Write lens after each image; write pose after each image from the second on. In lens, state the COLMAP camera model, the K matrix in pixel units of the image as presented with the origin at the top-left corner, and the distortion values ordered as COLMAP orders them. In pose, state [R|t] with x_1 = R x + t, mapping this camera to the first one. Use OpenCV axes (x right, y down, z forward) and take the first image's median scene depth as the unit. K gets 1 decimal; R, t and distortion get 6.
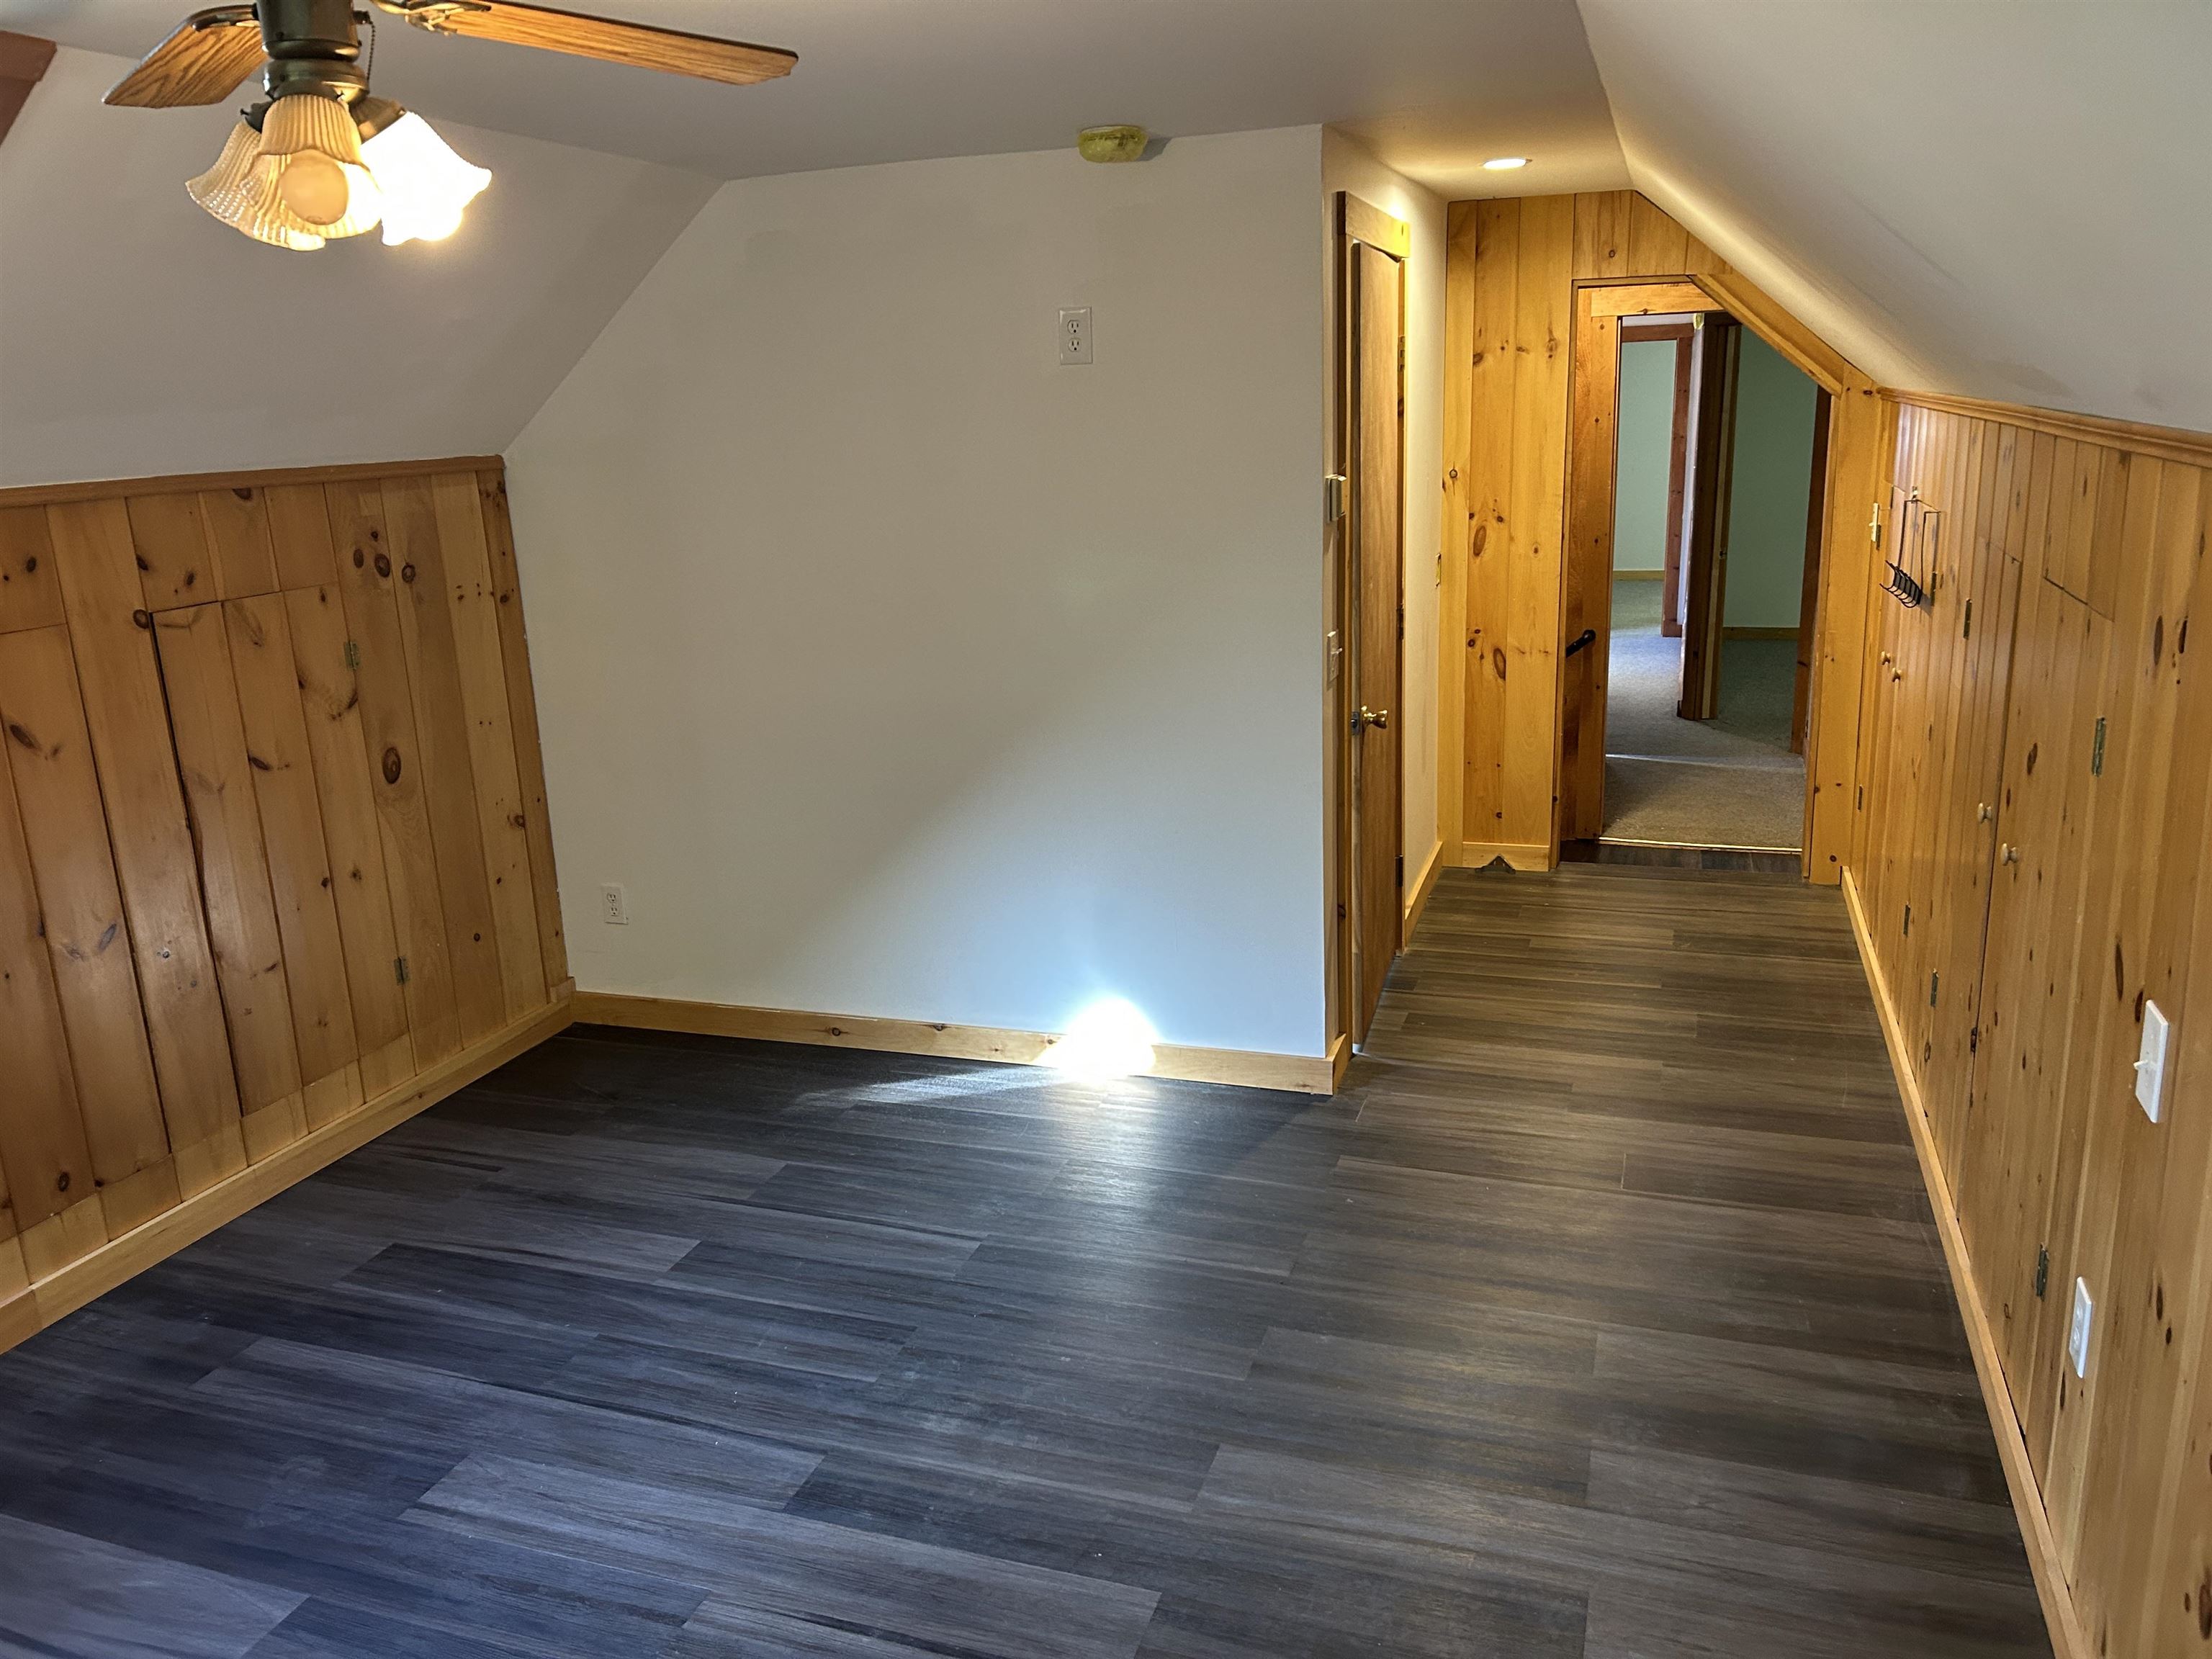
lens RADIAL K [[1654.4, 0, 1126.0], [0, 1654.4, 831.4], [0, 0, 1]] dist [0.069790, -0.078543]
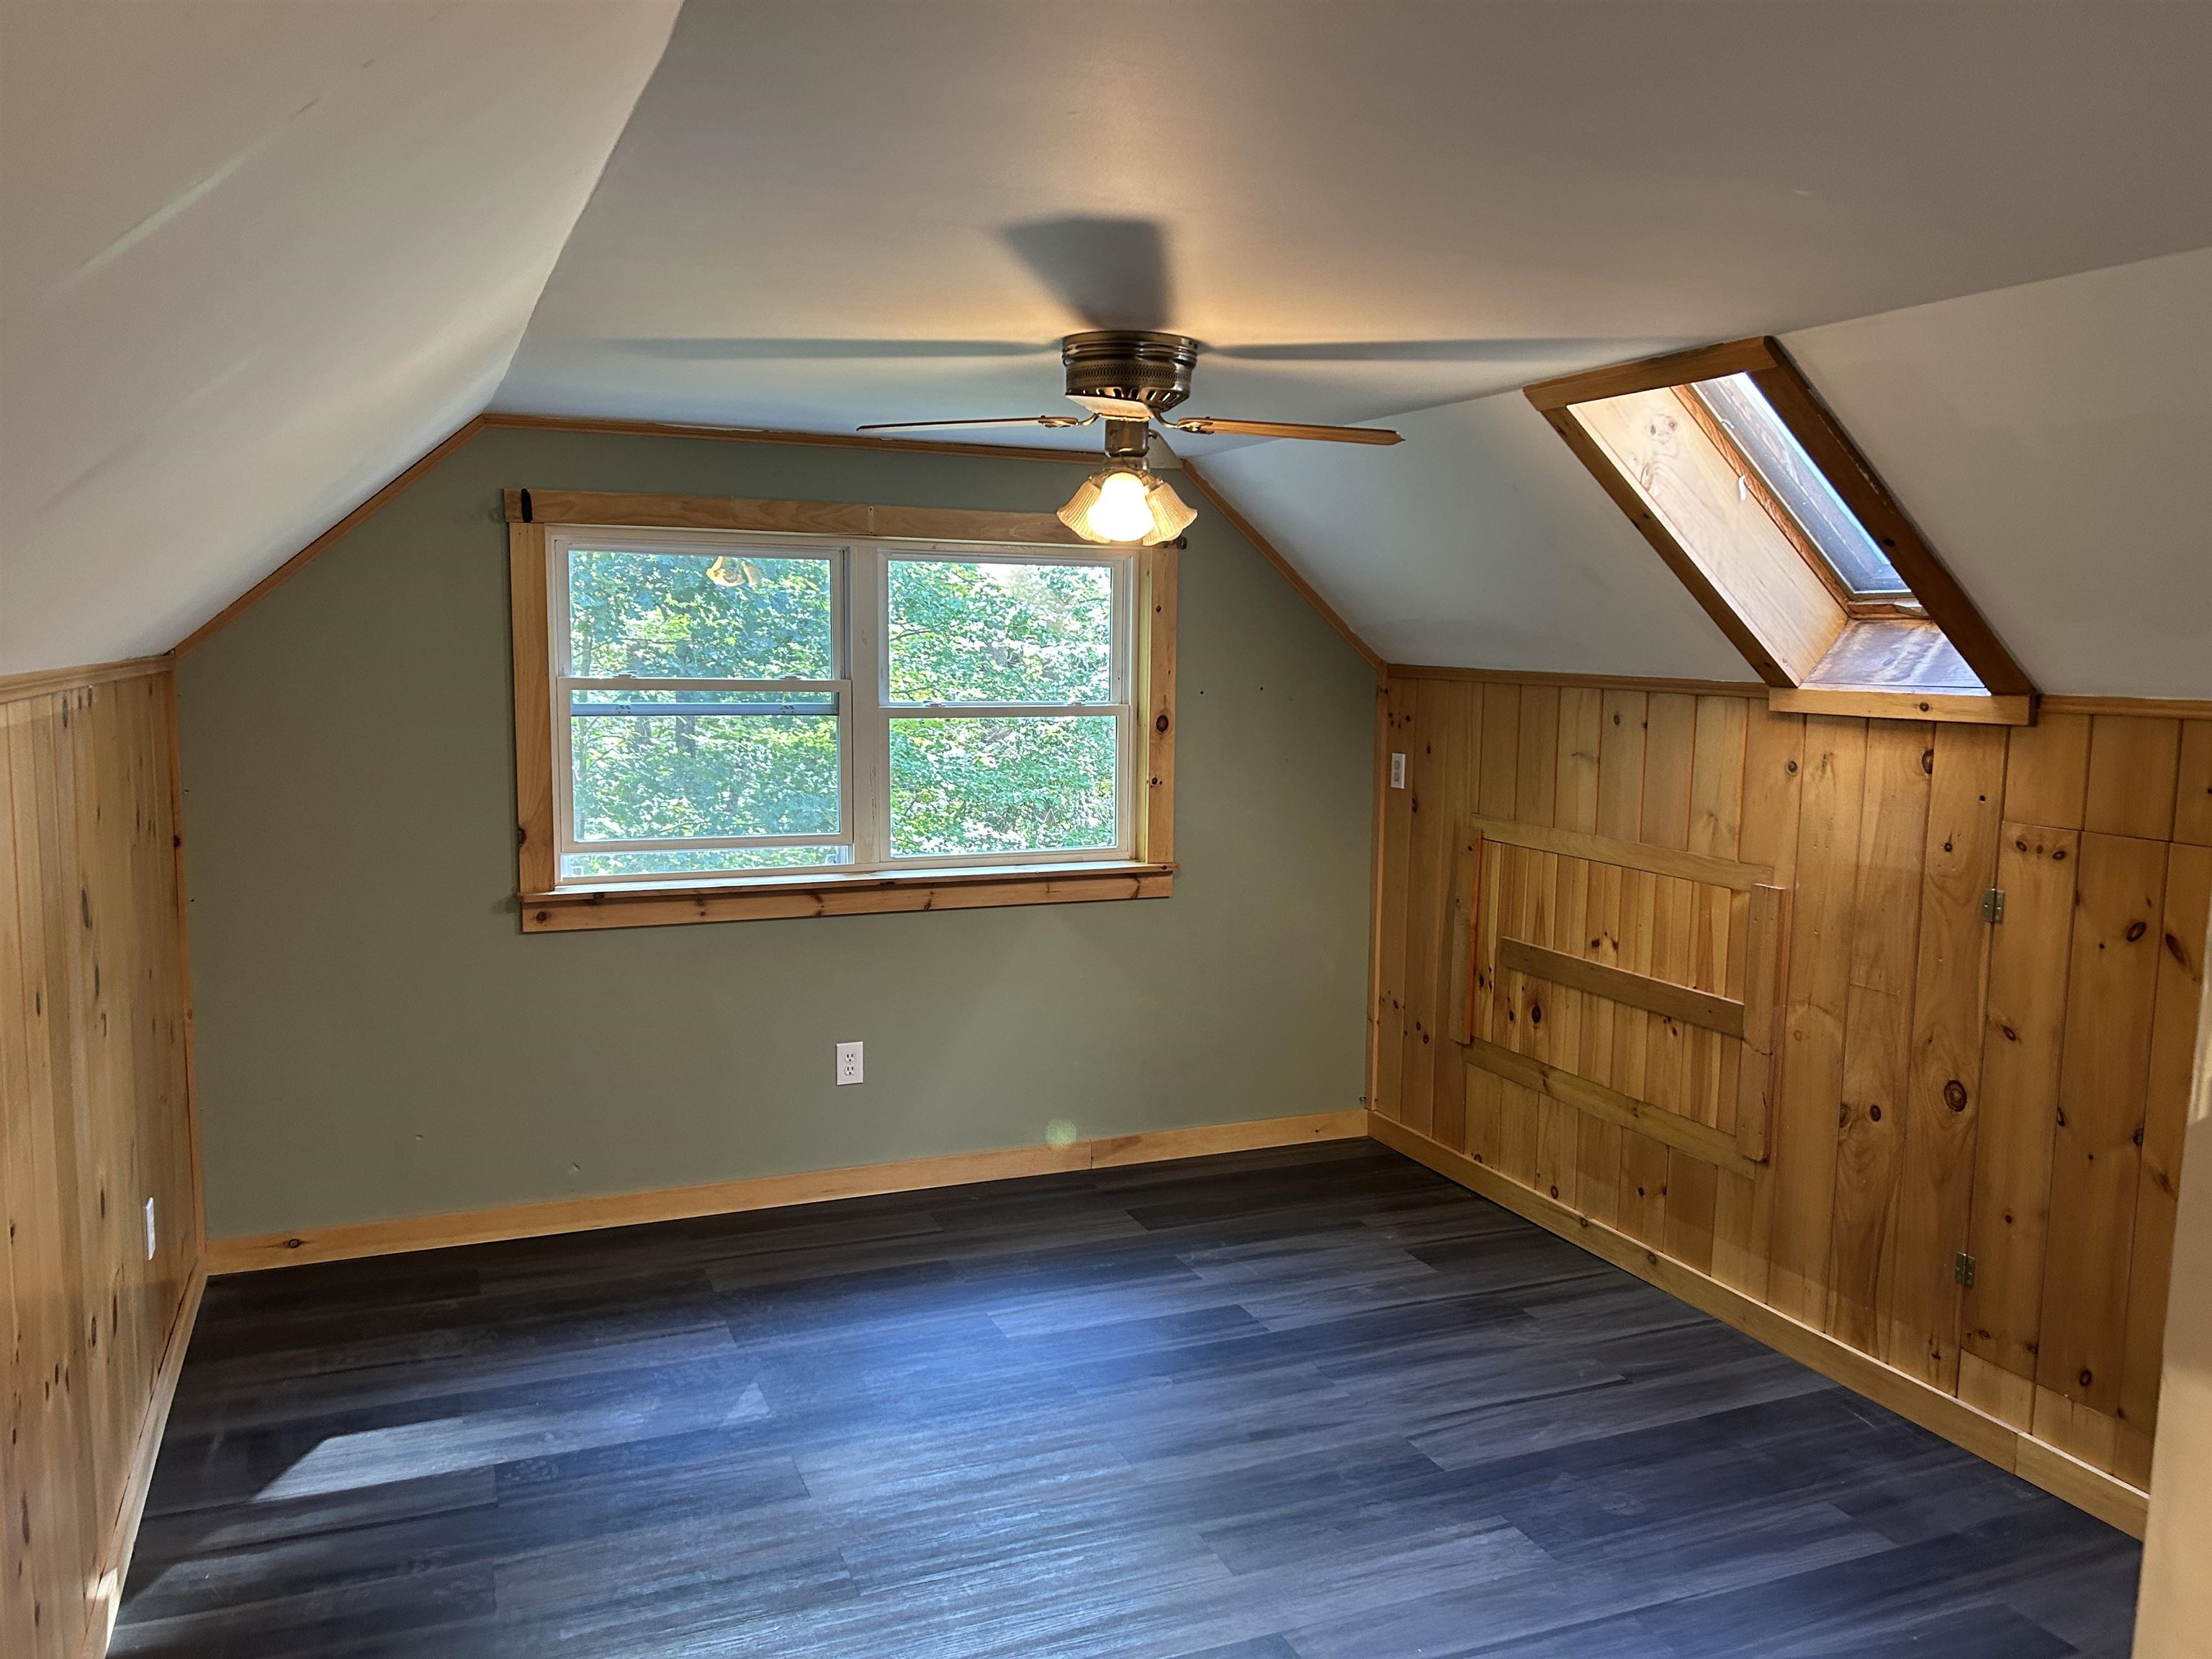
lens RADIAL K [[1654.4, 0, 1113.1], [0, 1654.4, 842.4], [0, 0, 1]] dist [0.069790, -0.078543]
pose [[-0.752162, 0.099908, -0.651361, 0.470392], [-0.160865, 0.930699, 0.328513, -0.360714], [0.639042, 0.351876, -0.683965, 1.341072]]
